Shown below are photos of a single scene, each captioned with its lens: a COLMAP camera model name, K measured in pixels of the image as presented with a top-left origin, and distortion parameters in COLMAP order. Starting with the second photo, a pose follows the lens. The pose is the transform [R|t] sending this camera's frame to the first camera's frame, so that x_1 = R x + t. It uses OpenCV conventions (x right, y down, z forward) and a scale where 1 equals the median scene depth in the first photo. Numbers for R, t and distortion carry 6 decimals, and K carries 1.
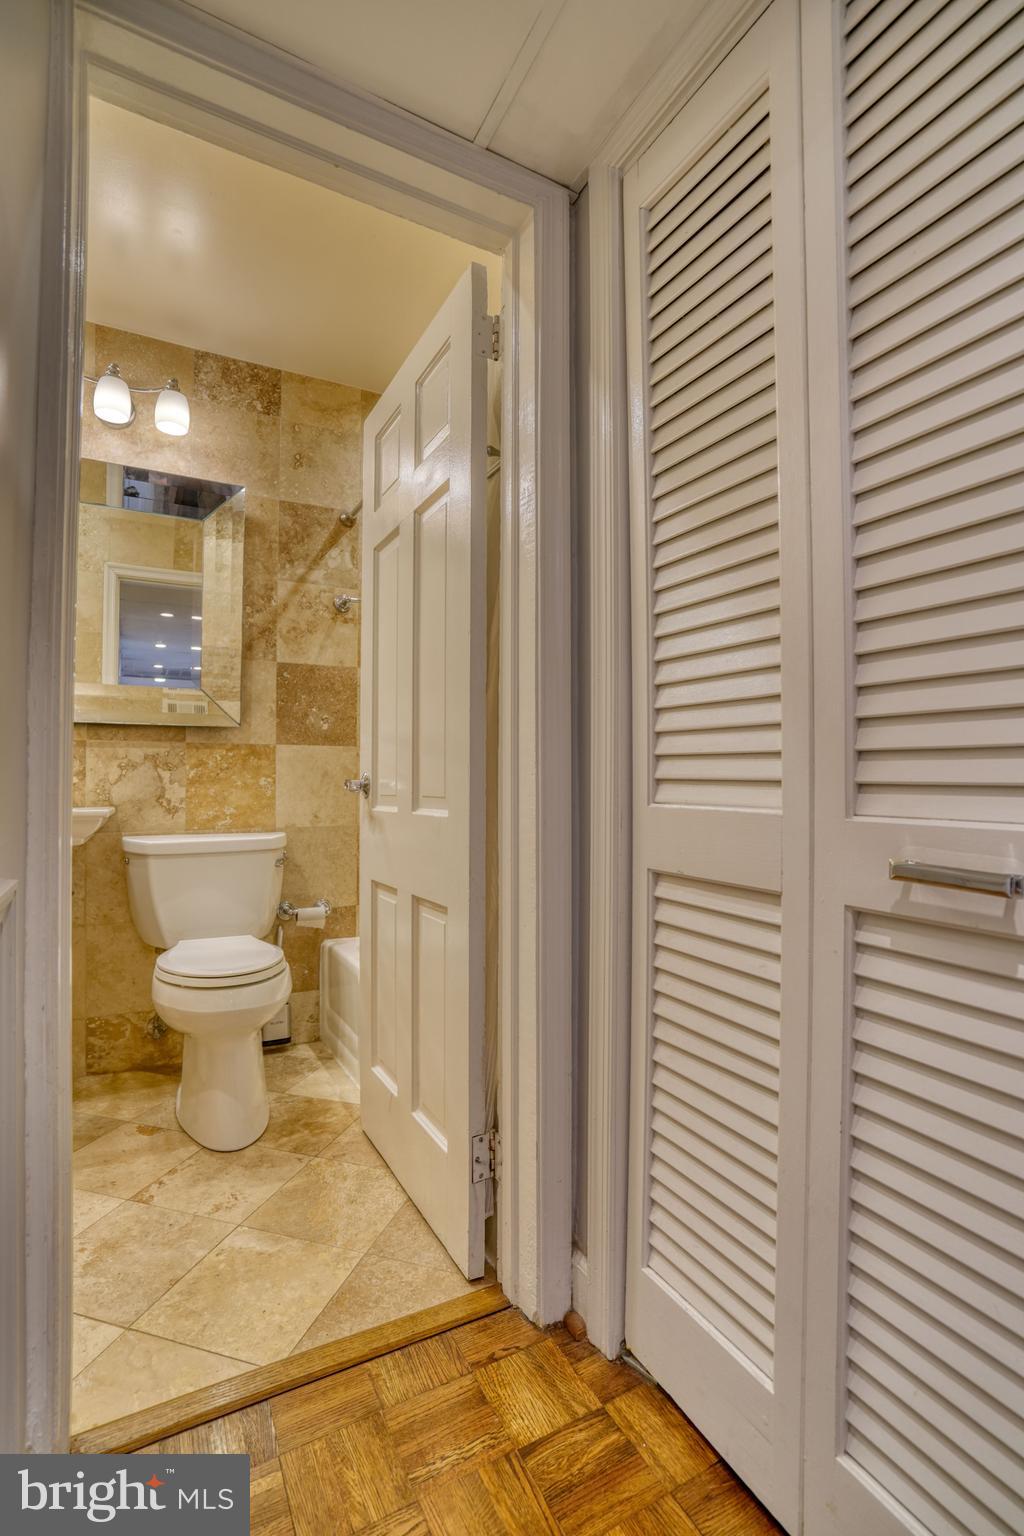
lens RADIAL K [[708.2, 0, 506.9], [0, 708.2, 771.6], [0, 0, 1]] dist [-0.050544, 0.020201]
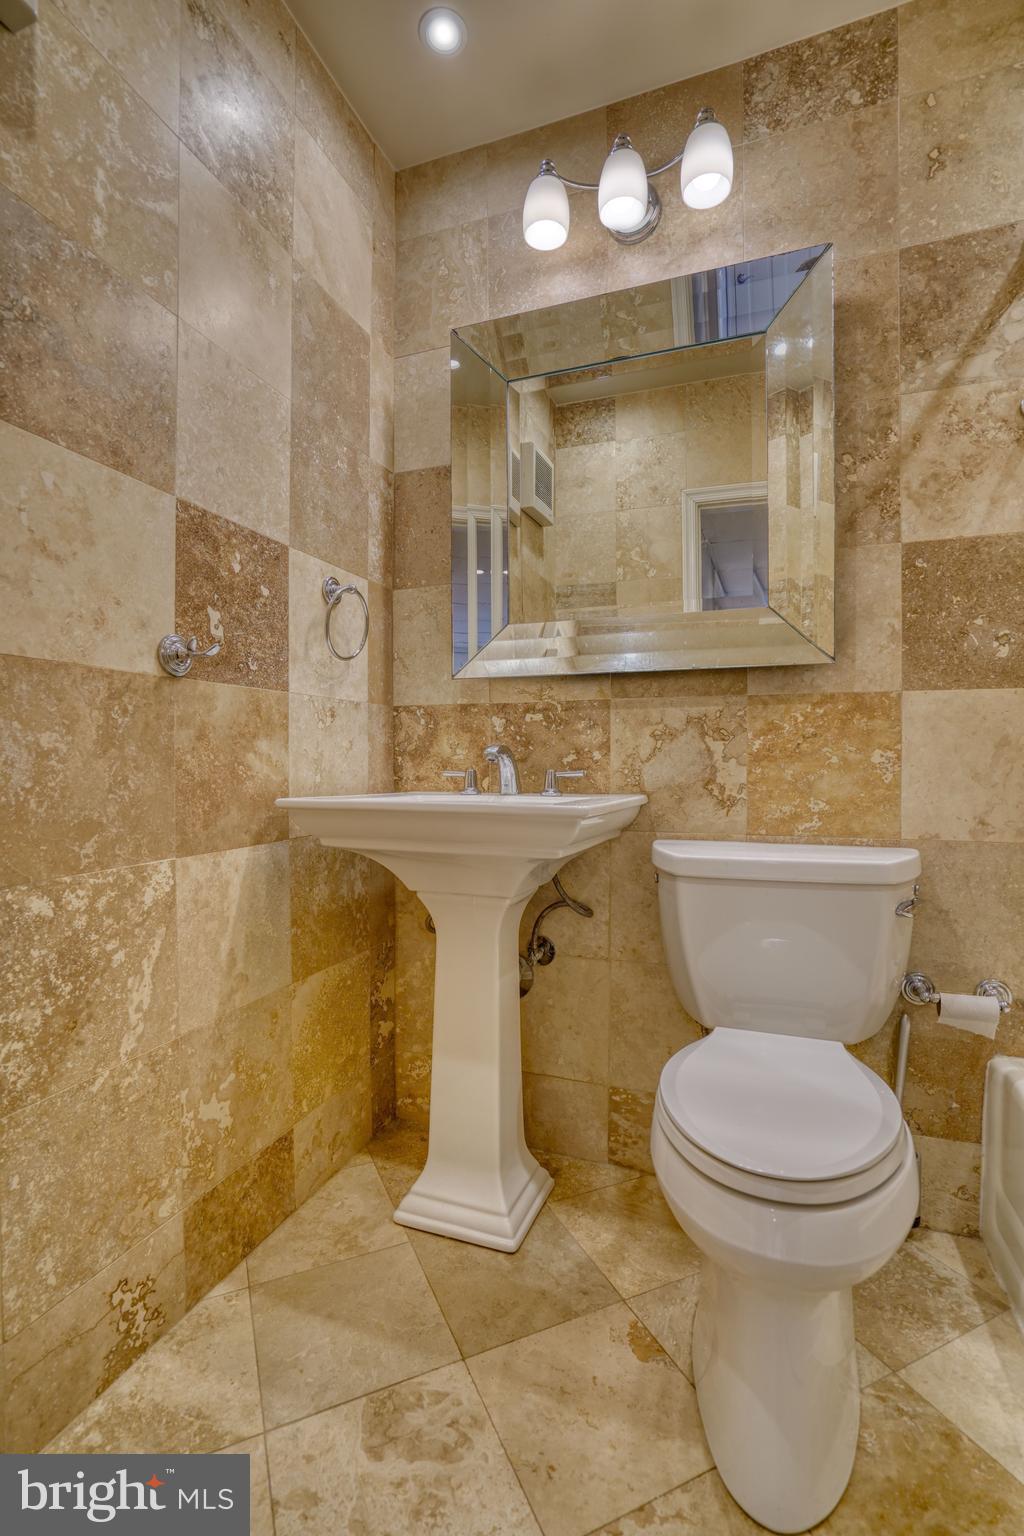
lens RADIAL K [[701.6, 0, 512.0], [0, 701.6, 770.9], [0, 0, 1]] dist [-0.057494, 0.019321]
pose [[0.656765, 0.014293, -0.753960, -0.130336], [0.015117, 0.999370, 0.032113, 0.002883], [0.753944, -0.032488, 0.656135, 0.449749]]
